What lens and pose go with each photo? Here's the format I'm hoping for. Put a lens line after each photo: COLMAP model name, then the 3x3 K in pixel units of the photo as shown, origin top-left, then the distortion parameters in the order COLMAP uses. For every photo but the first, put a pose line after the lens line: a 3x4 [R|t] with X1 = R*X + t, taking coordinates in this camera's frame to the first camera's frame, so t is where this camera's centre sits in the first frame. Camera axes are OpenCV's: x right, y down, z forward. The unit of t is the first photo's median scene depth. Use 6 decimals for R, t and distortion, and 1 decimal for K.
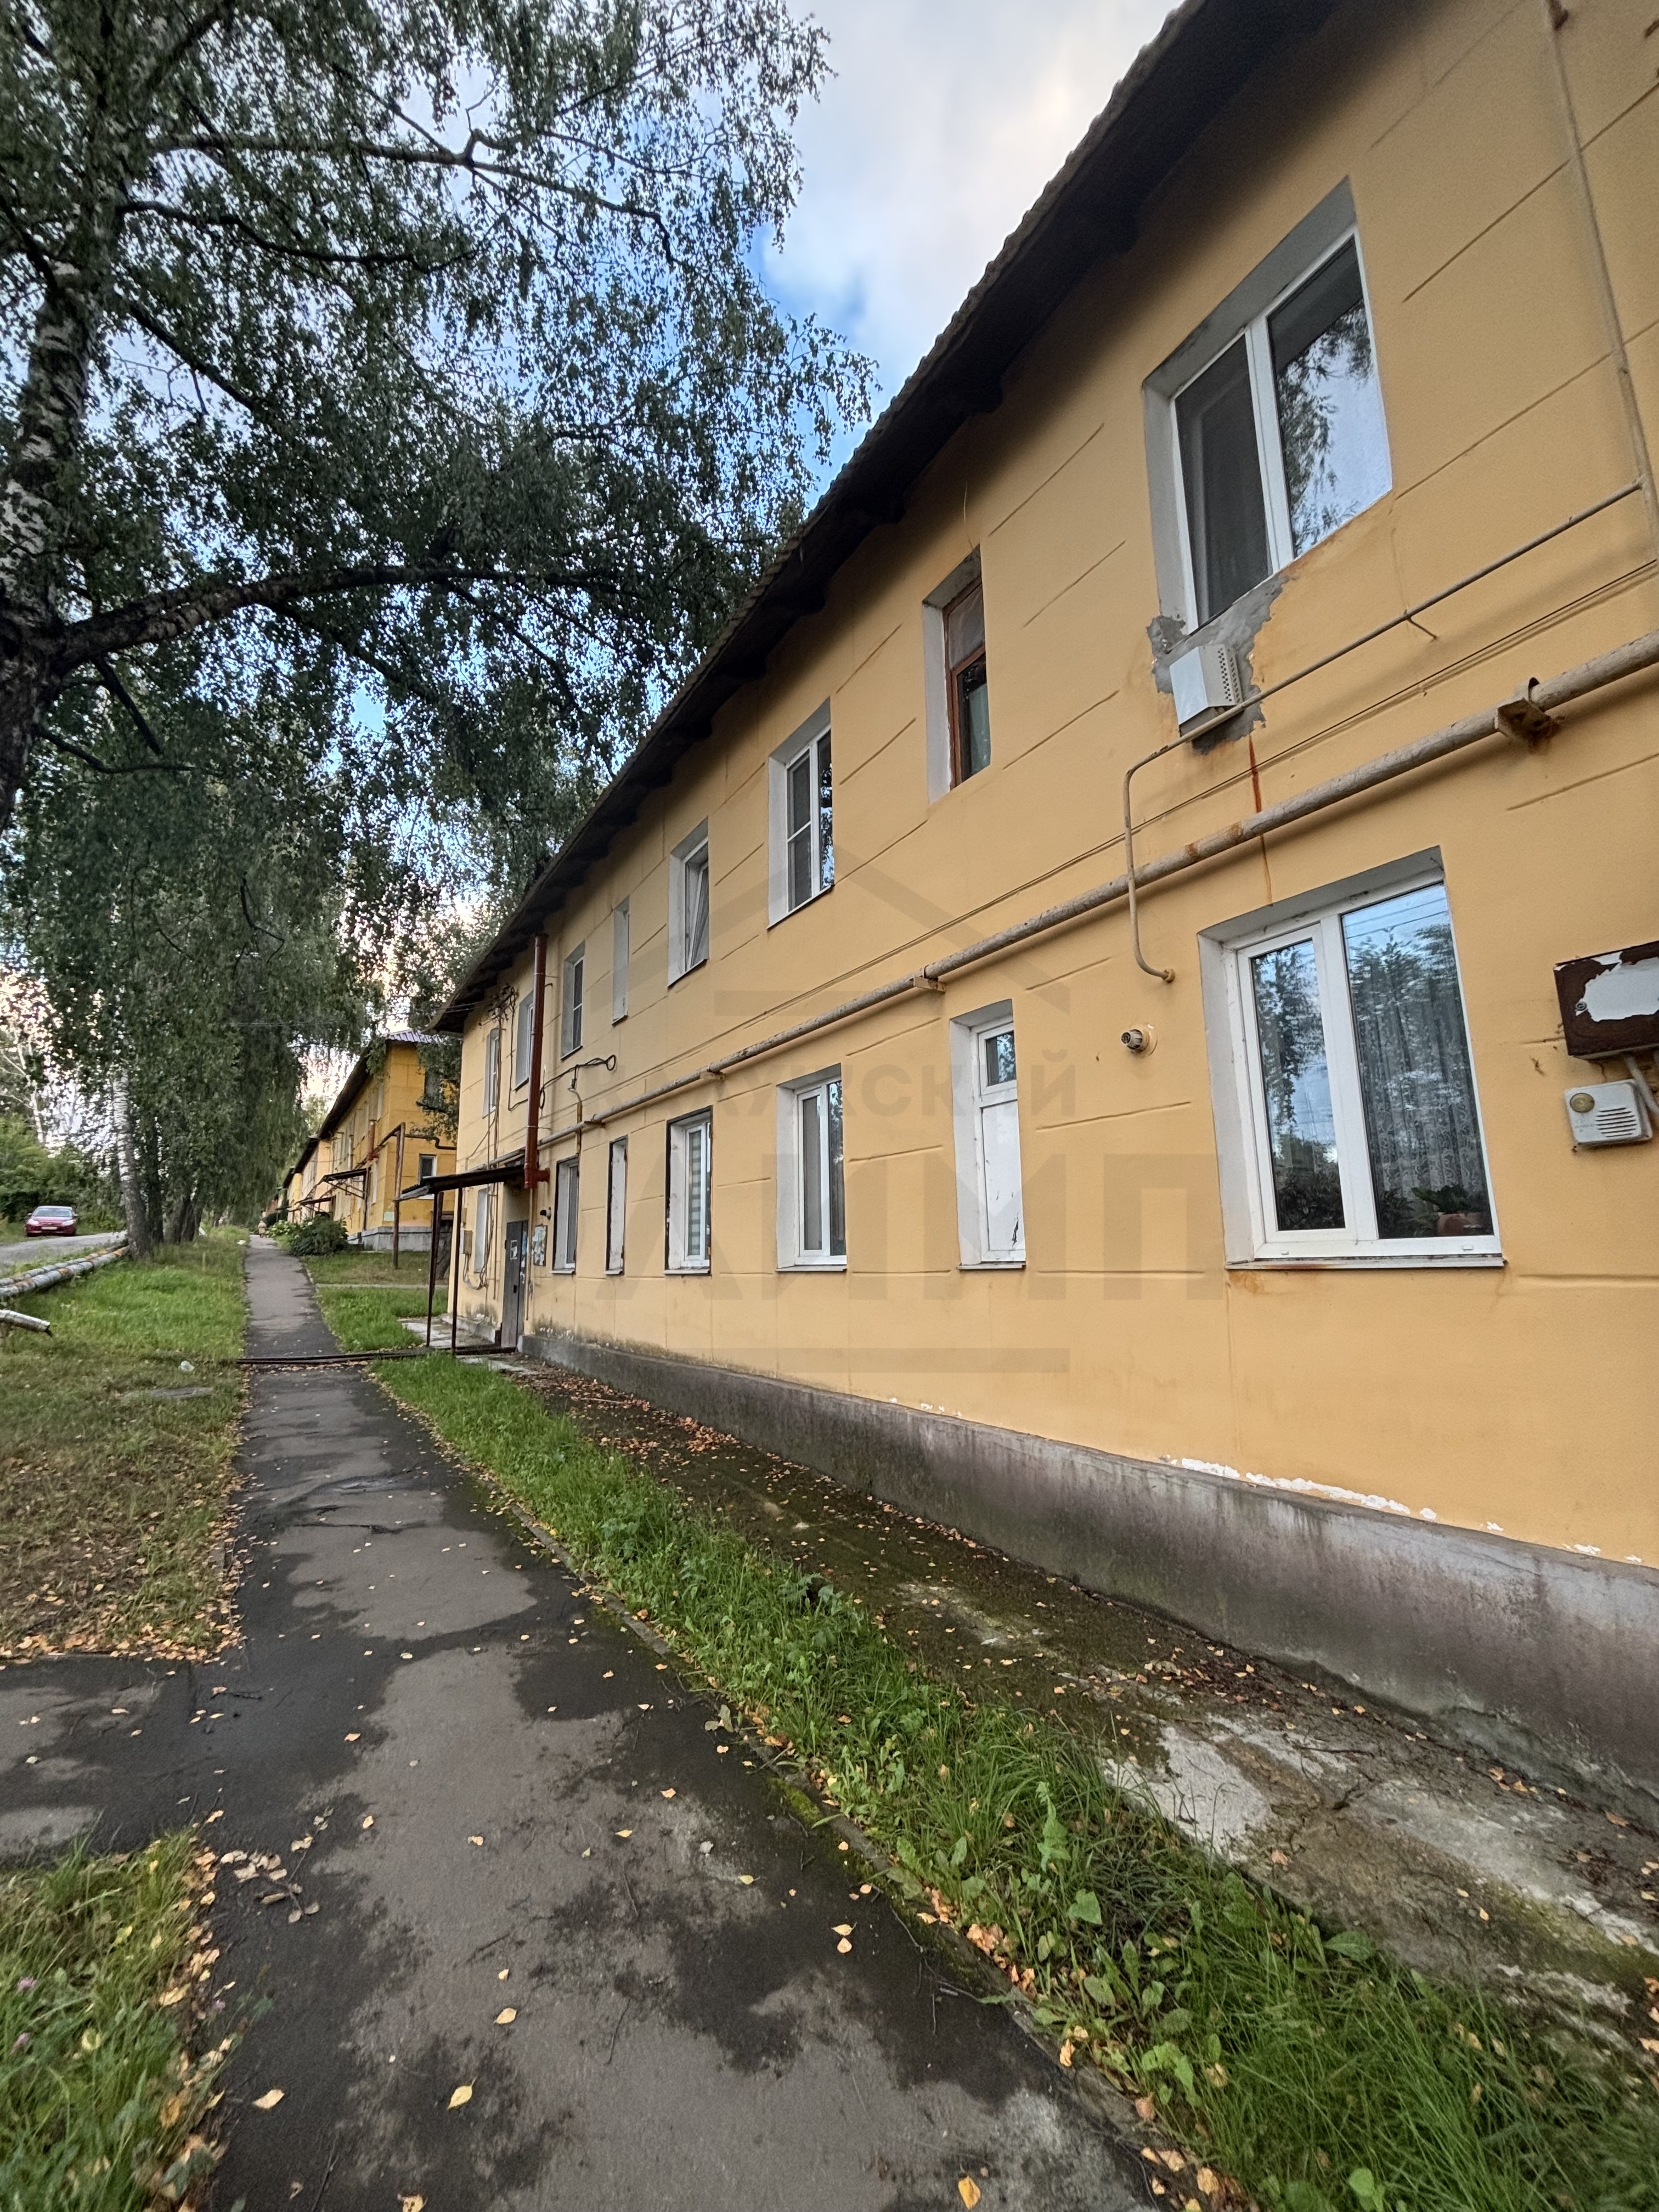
lens RADIAL K [[887.1, 0, 823.9], [0, 887.1, 1108.8], [0, 0, 1]] dist [0.003948, -0.001981]
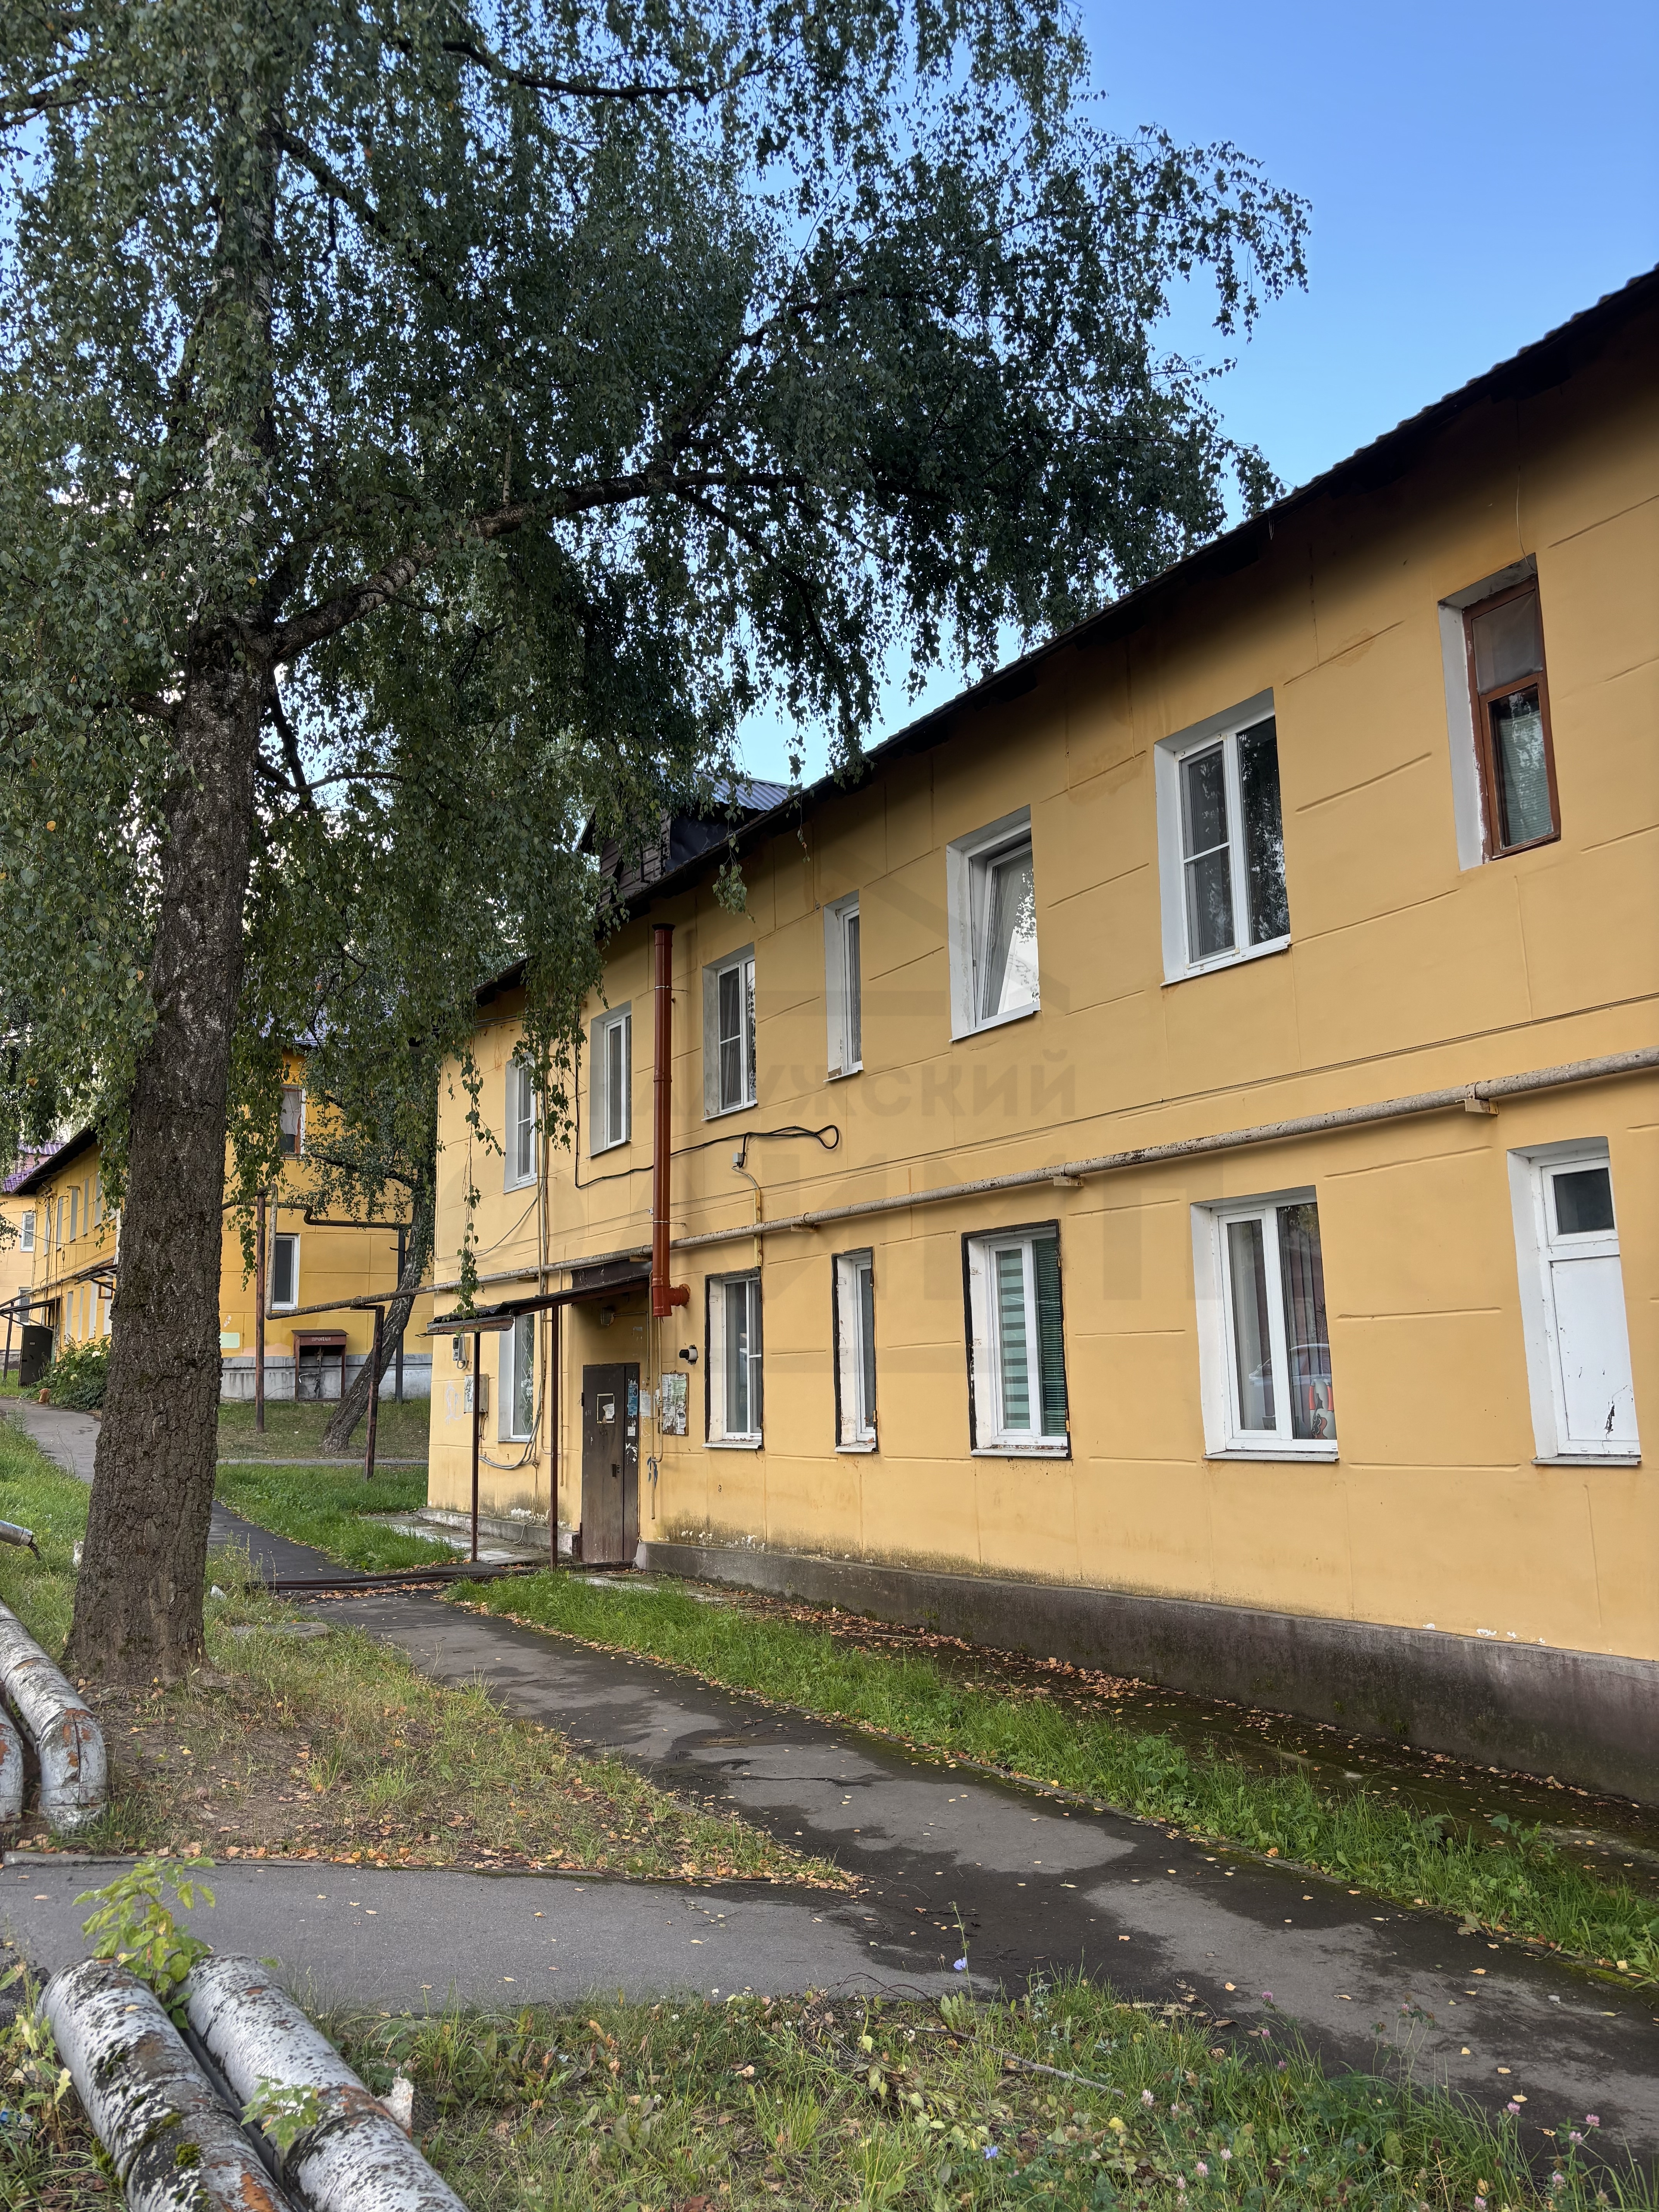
lens RADIAL K [[1664.6, 0, 828.9], [0, 1664.6, 1104.2], [0, 0, 1]] dist [0.021417, -0.021898]
pose [[0.999976, -0.004457, -0.005252, -0.460520], [0.004432, 0.999979, -0.004633, -0.137165], [0.005273, 0.004610, 0.999975, -0.510287]]
